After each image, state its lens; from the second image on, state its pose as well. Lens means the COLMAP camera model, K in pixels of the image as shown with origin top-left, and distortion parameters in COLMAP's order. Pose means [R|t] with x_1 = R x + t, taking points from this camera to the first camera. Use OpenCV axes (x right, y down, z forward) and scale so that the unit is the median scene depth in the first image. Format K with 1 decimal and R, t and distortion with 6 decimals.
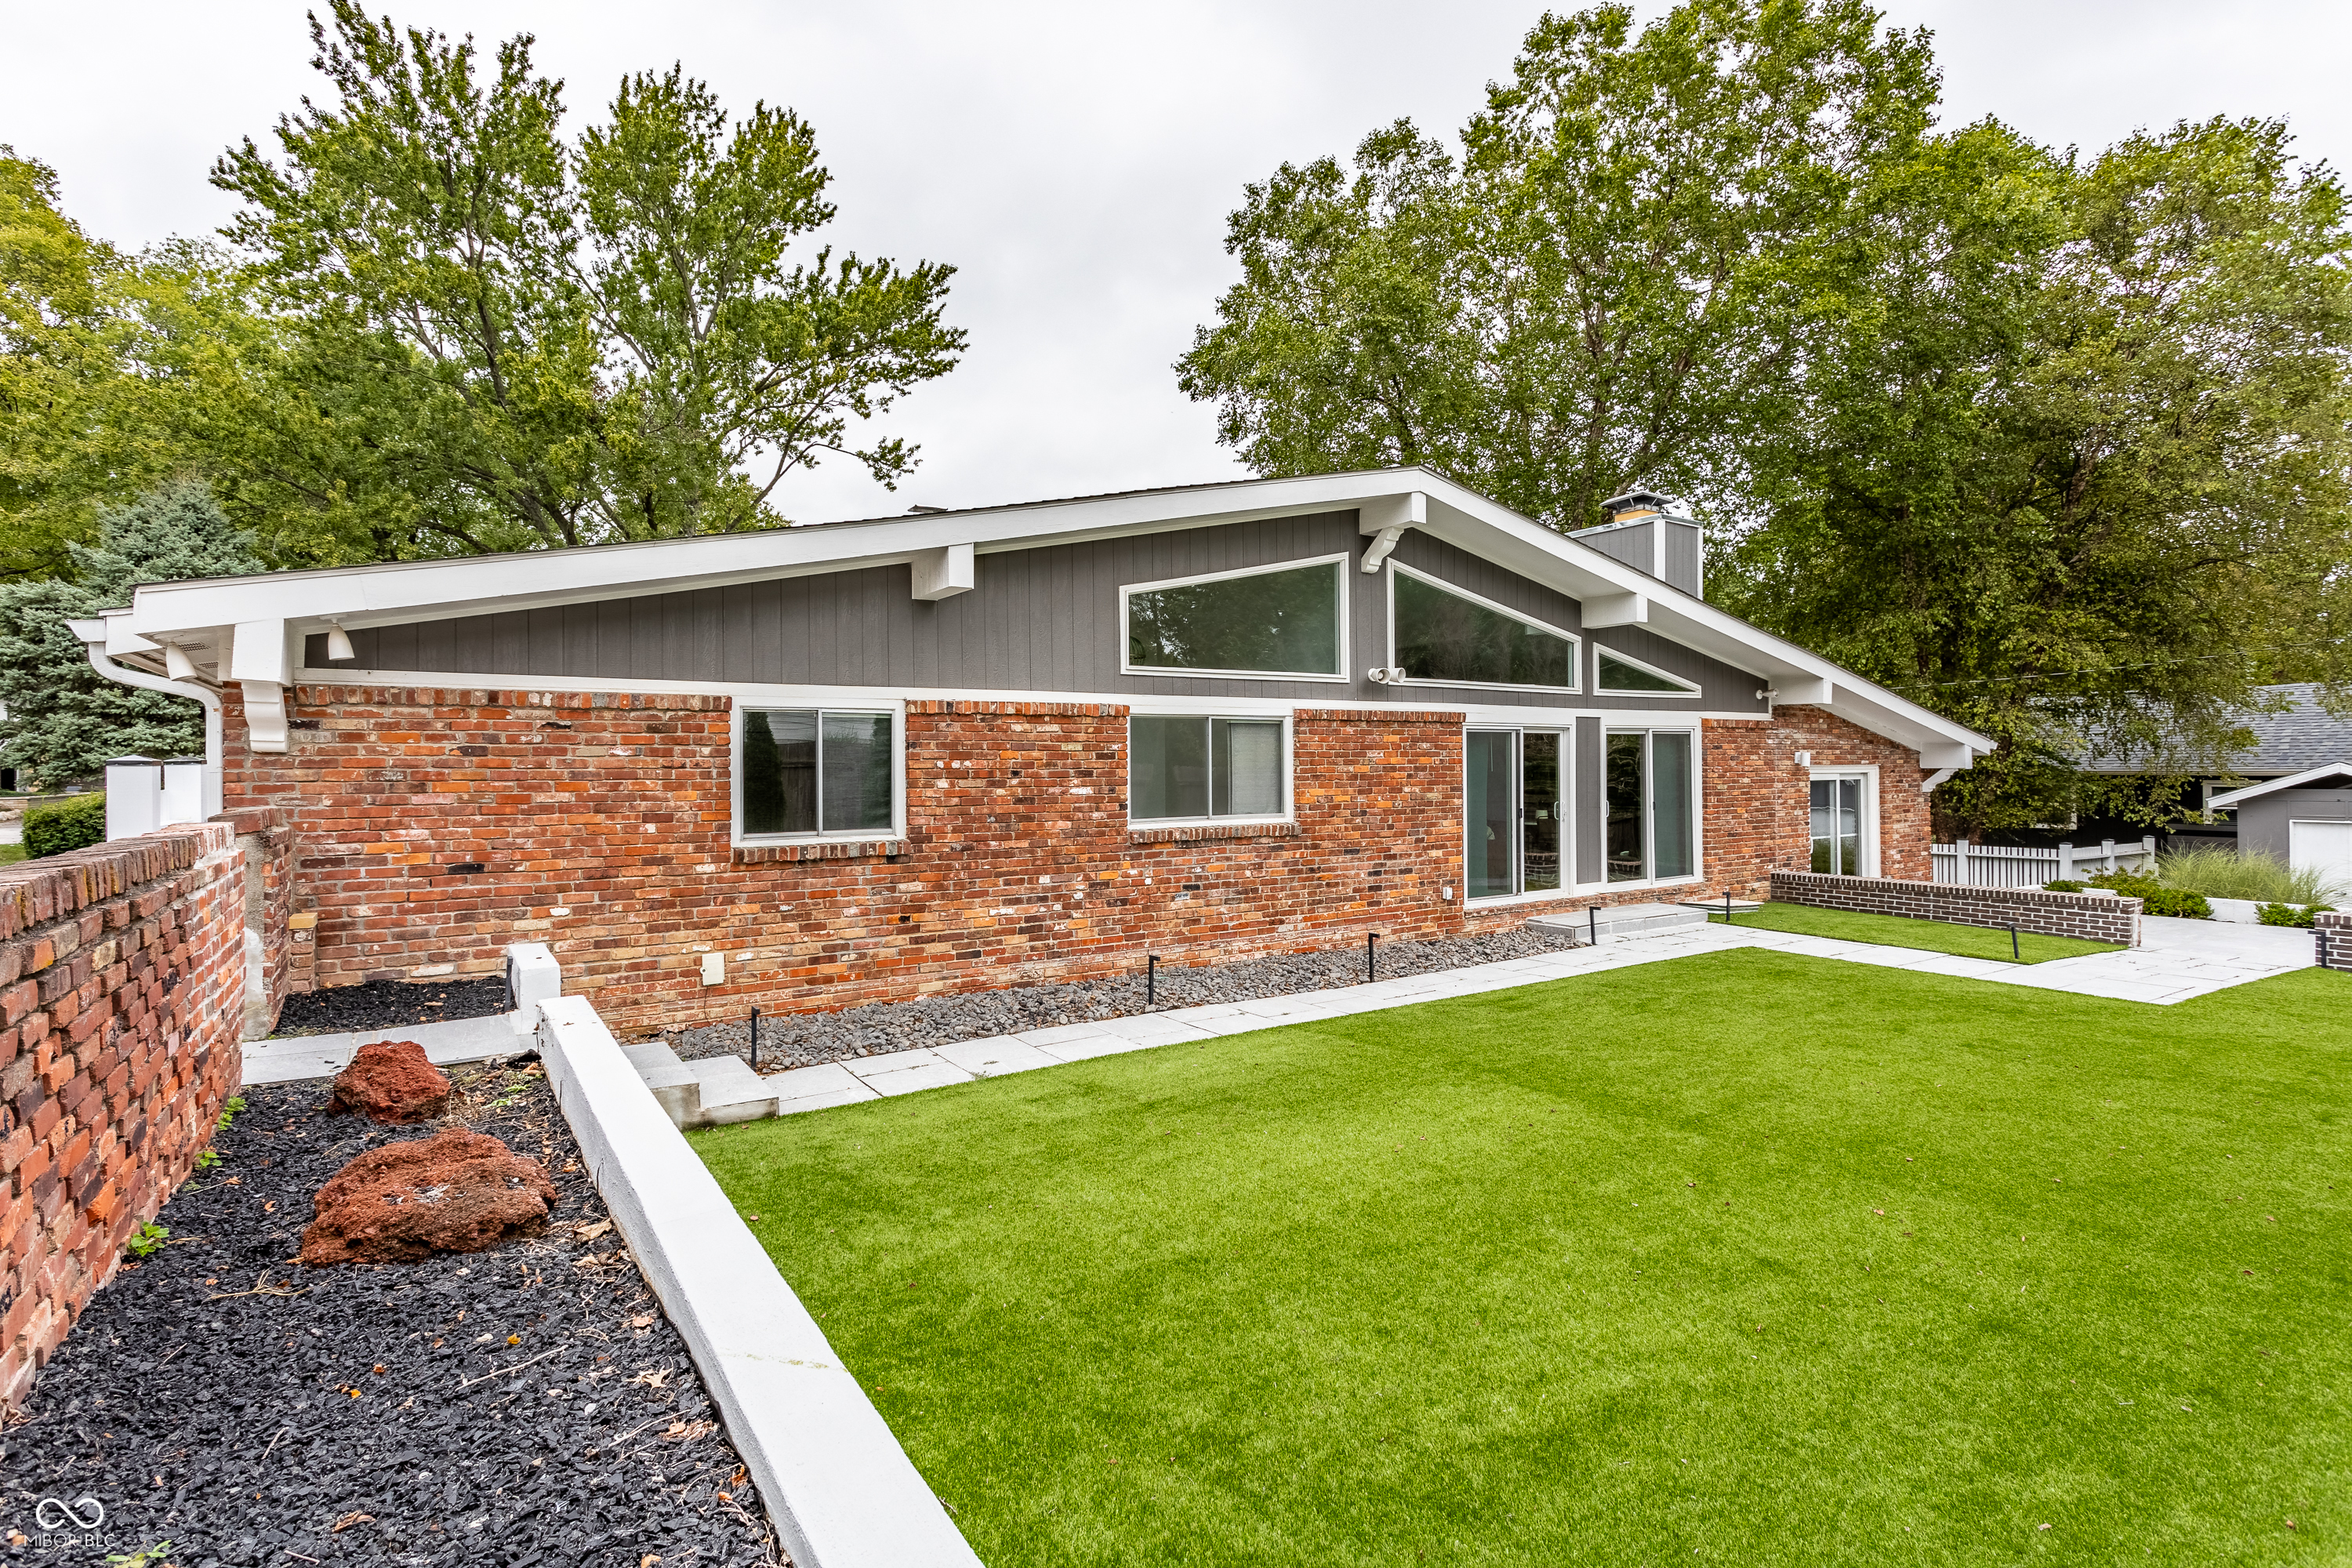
lens RADIAL K [[1148.0, 0, 1180.1], [0, 1148.0, 750.1], [0, 0, 1]] dist [0.002362, 0.000614]
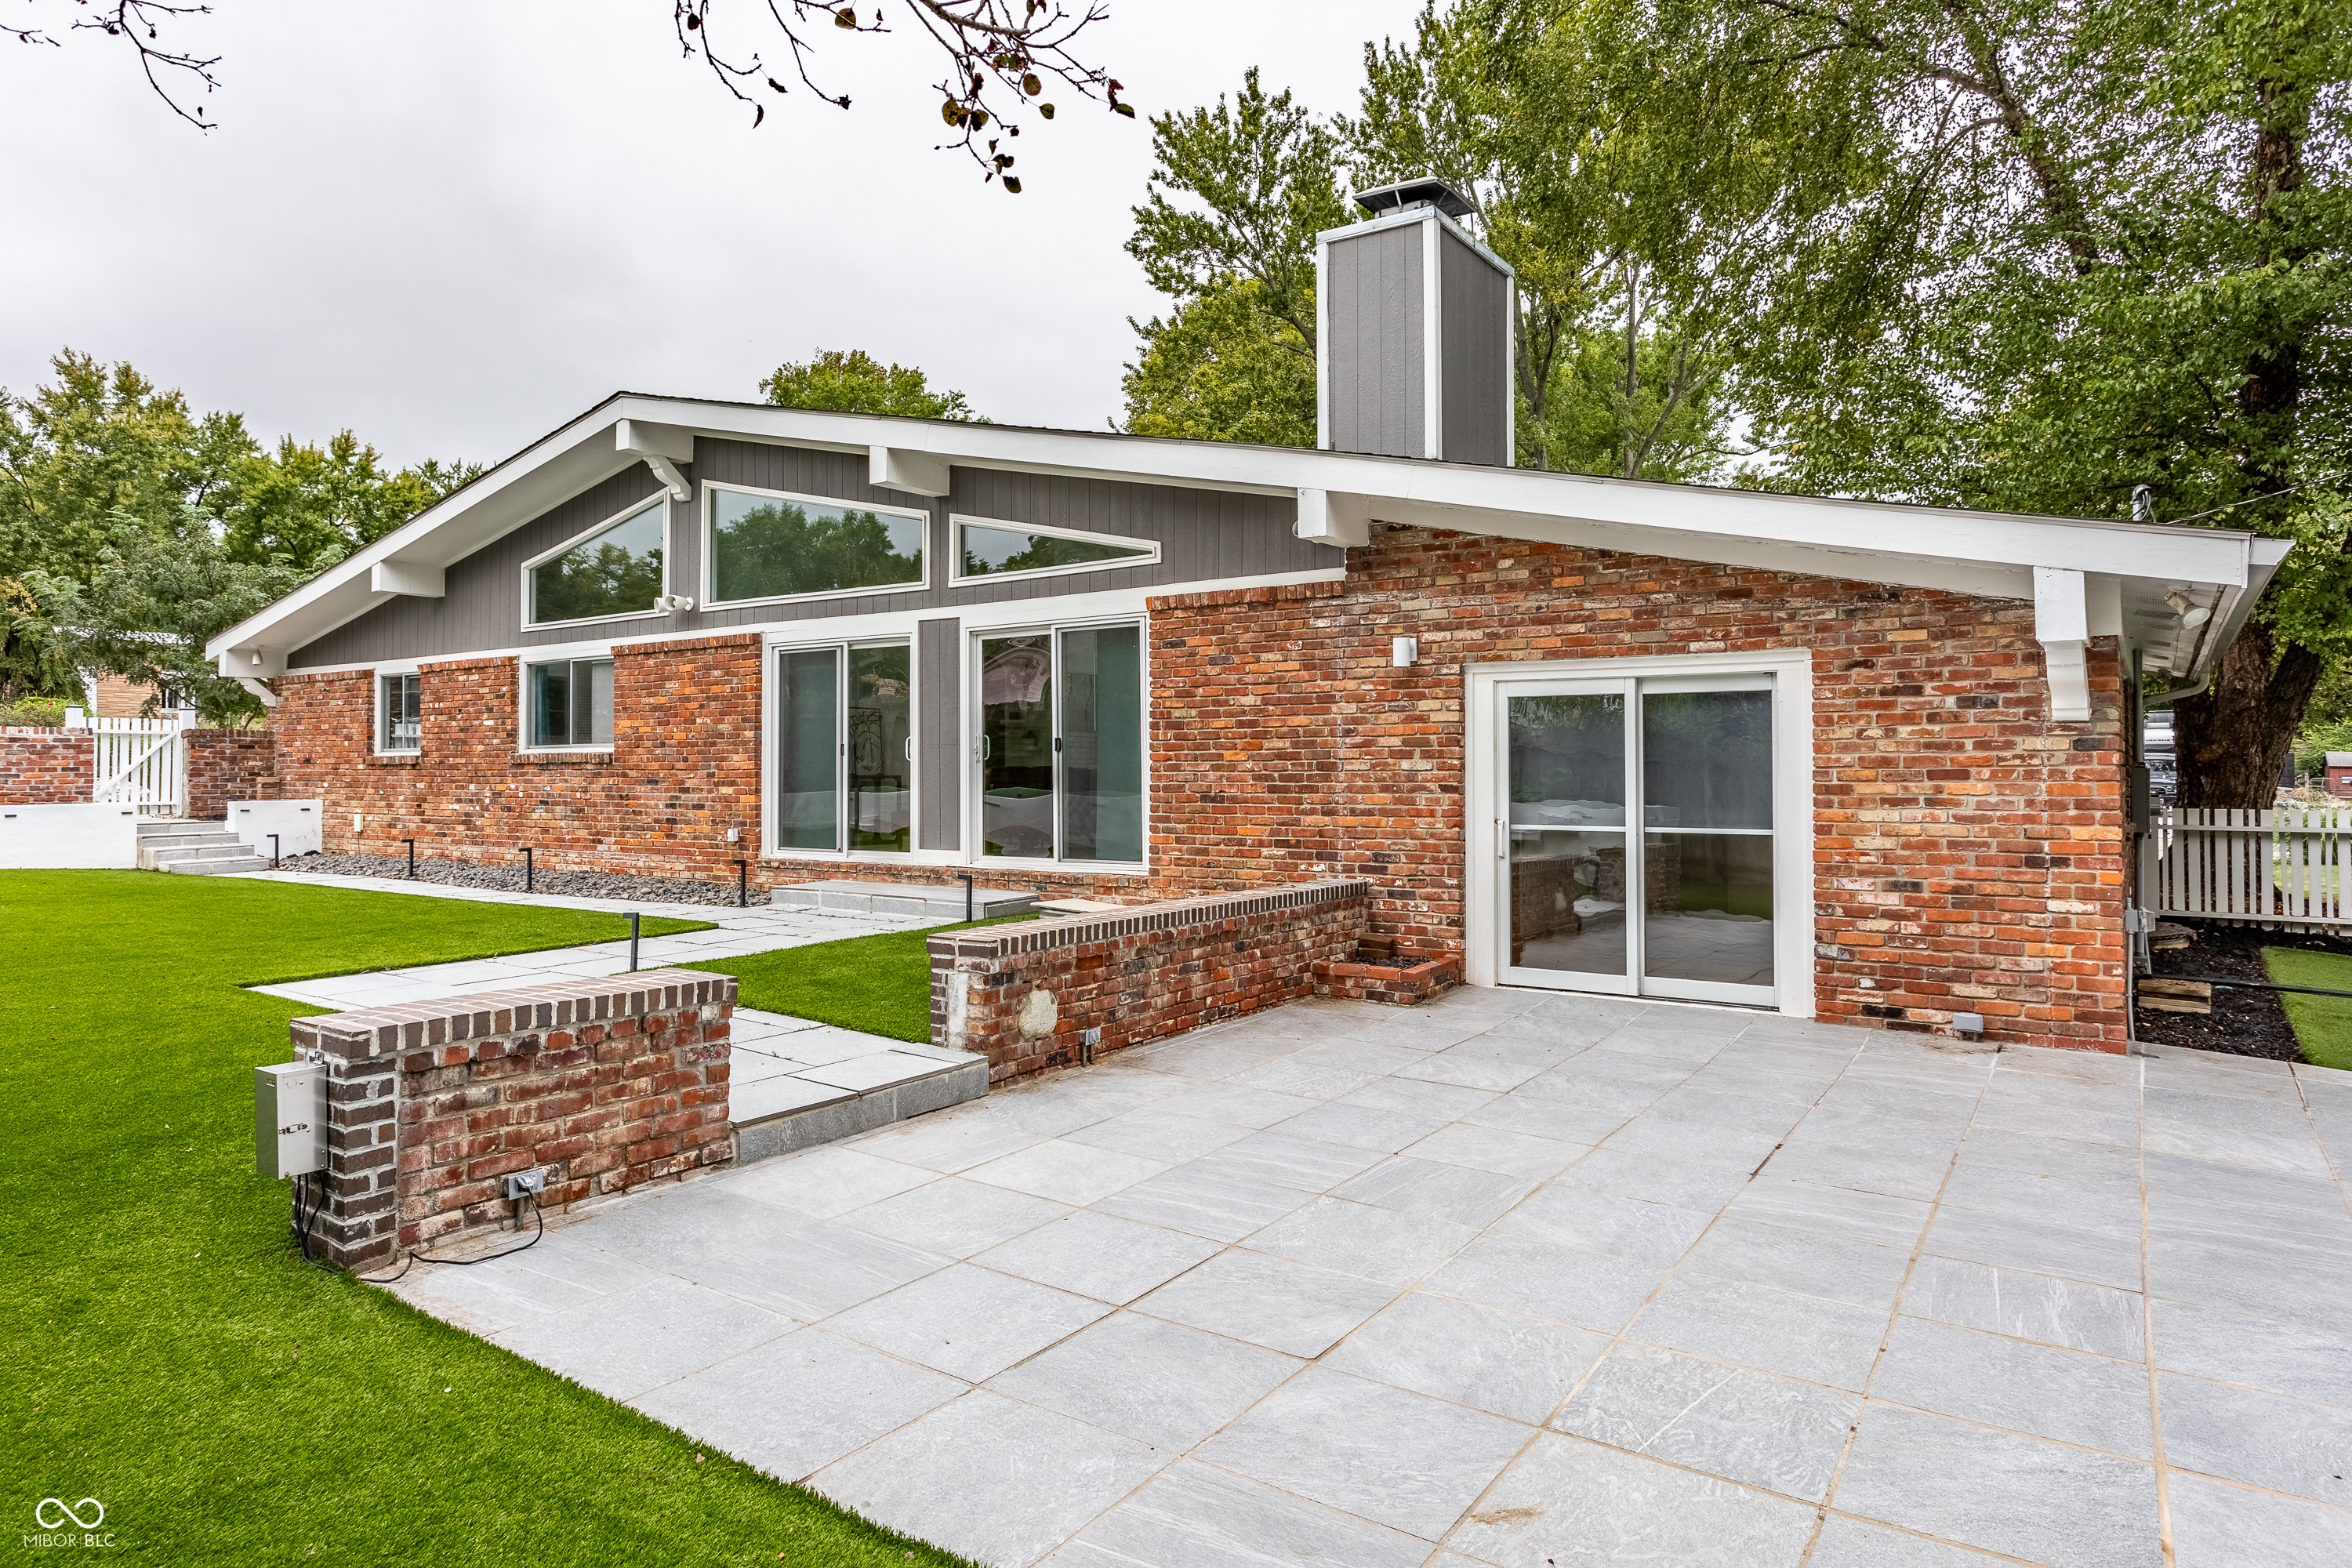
lens RADIAL K [[1434.4, 0, 1158.3], [0, 1434.4, 742.9], [0, 0, 1]] dist [-0.010703, 0.004819]
pose [[0.356088, -0.014084, -0.934346, 1.533305], [0.008515, 0.999894, -0.011827, 0.074830], [0.934414, -0.003744, 0.356170, 0.995916]]
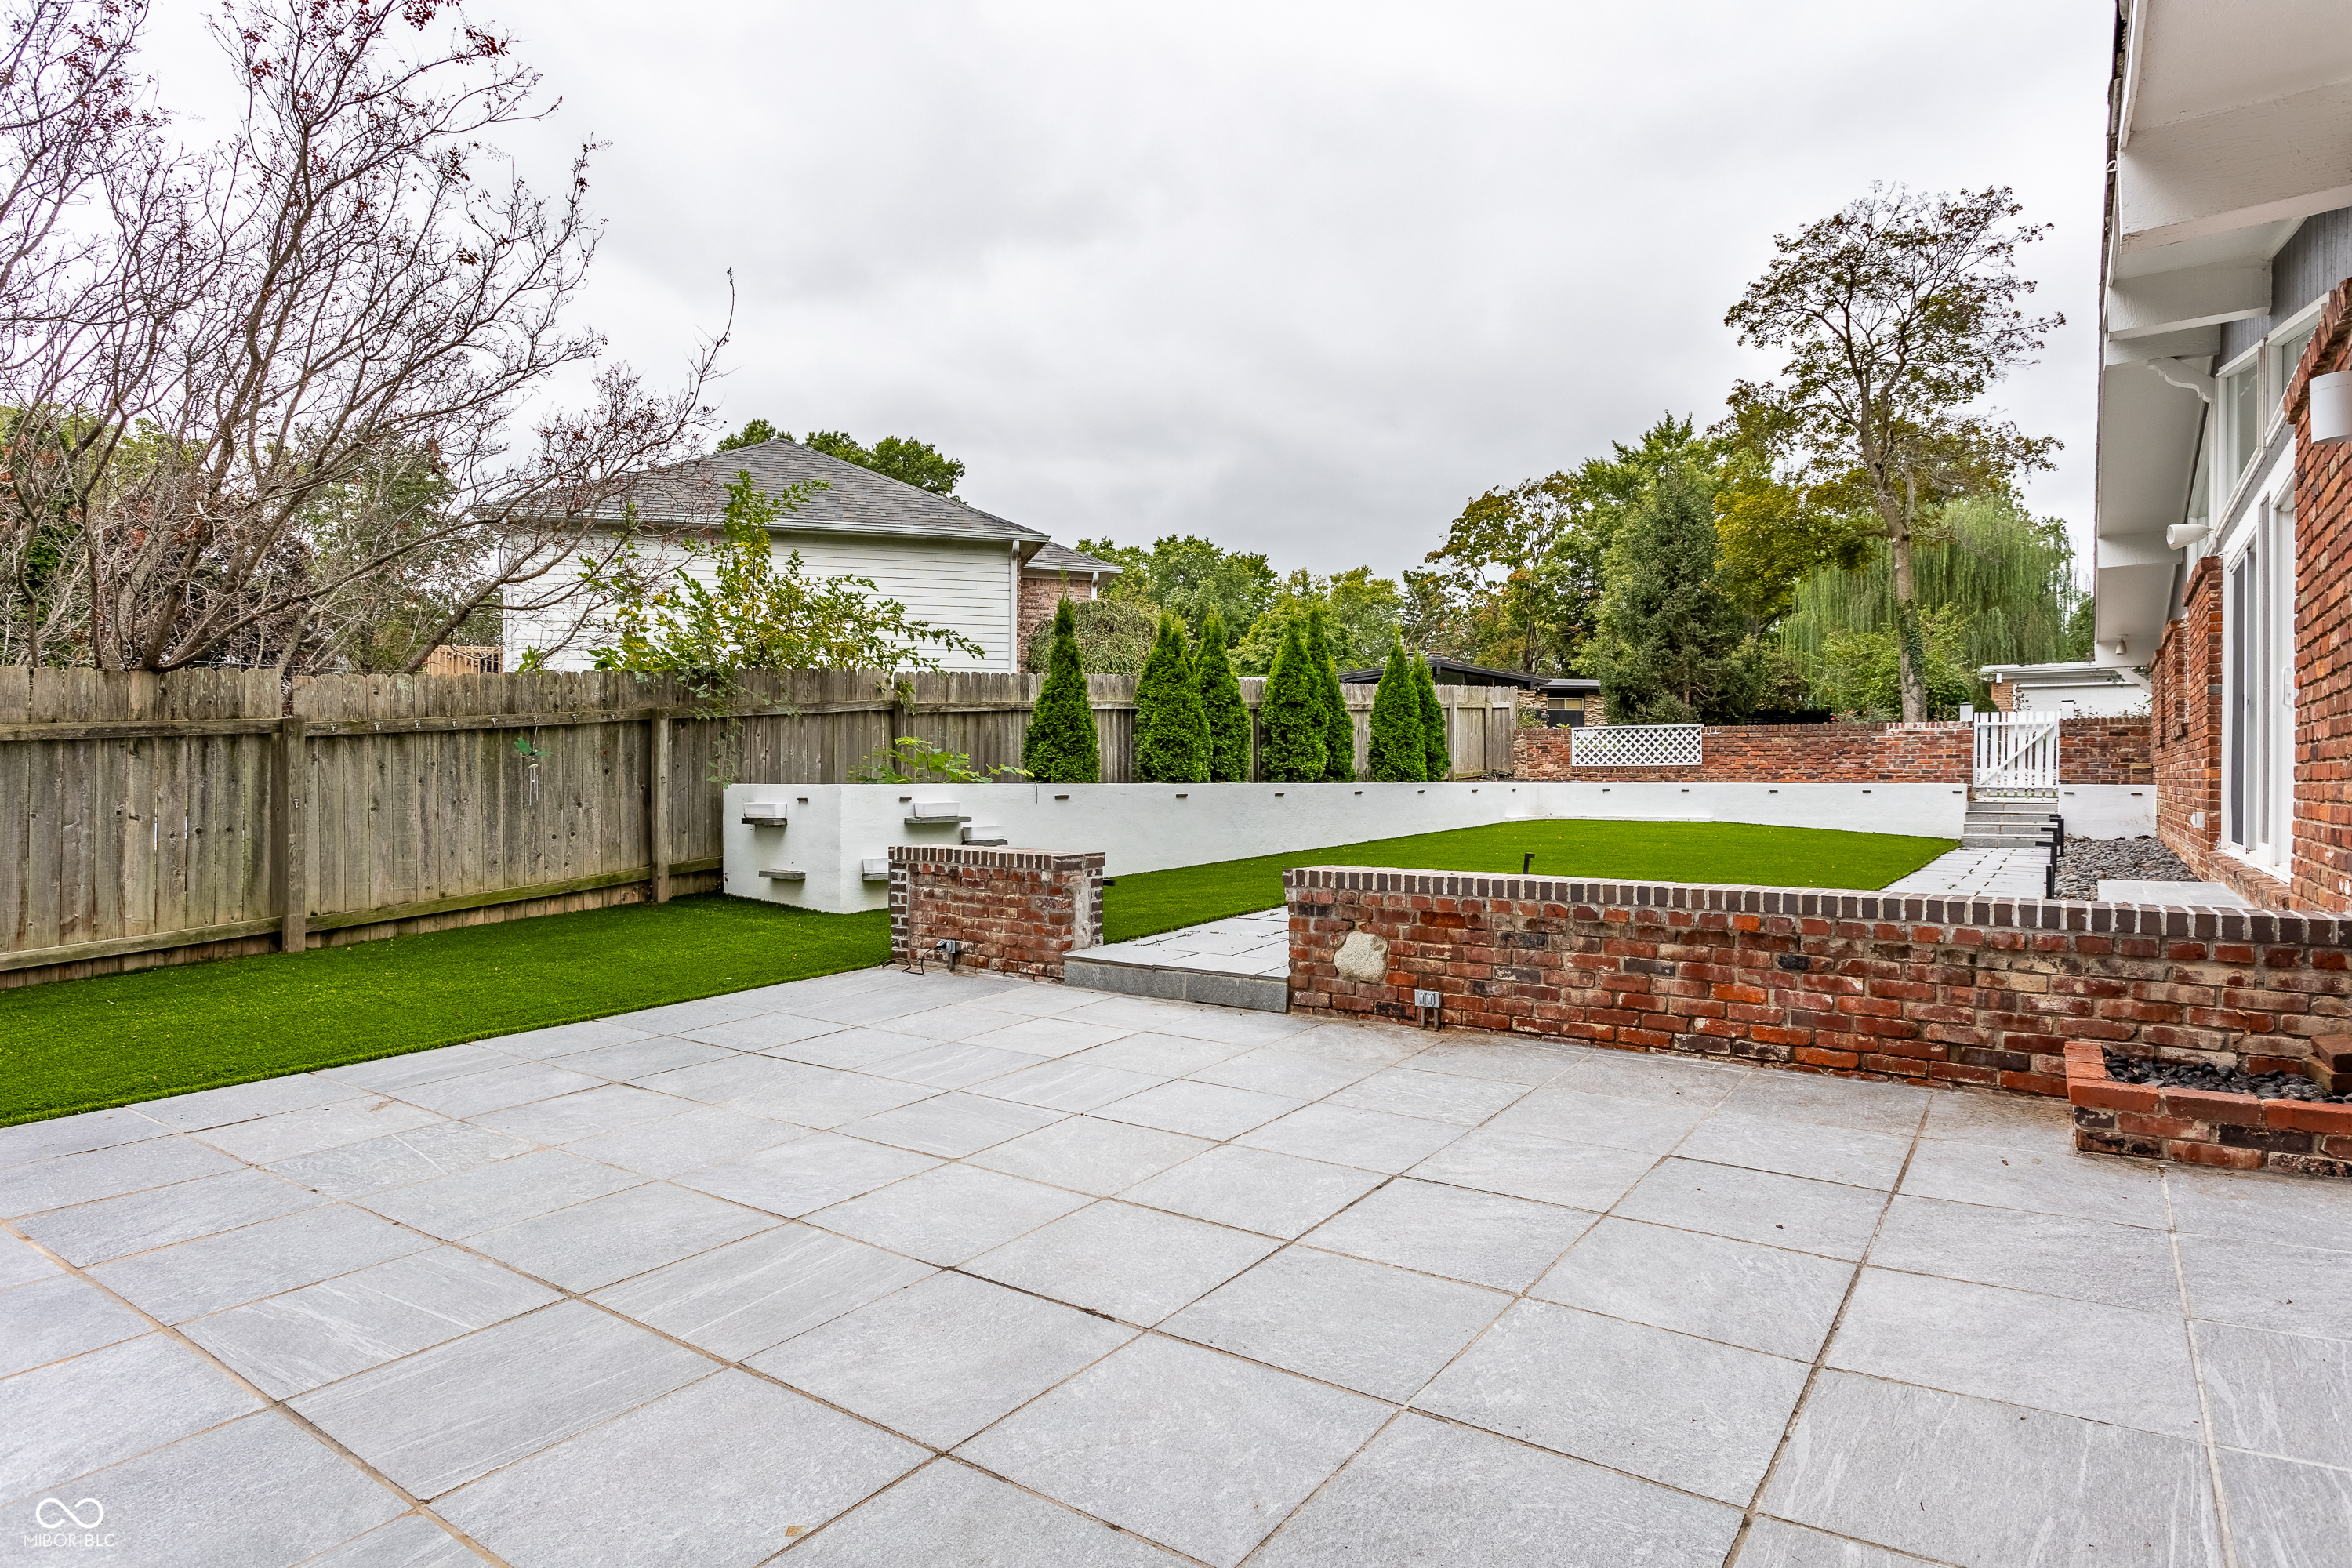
lens RADIAL K [[1256.2, 0, 1170.4], [0, 1256.2, 799.7], [0, 0, 1]] dist [-0.018933, 0.013667]
pose [[-0.940410, 0.005591, -0.339997, 1.188212], [0.001756, 0.999931, 0.011587, 0.111574], [0.340039, 0.010300, -0.940355, 1.649627]]
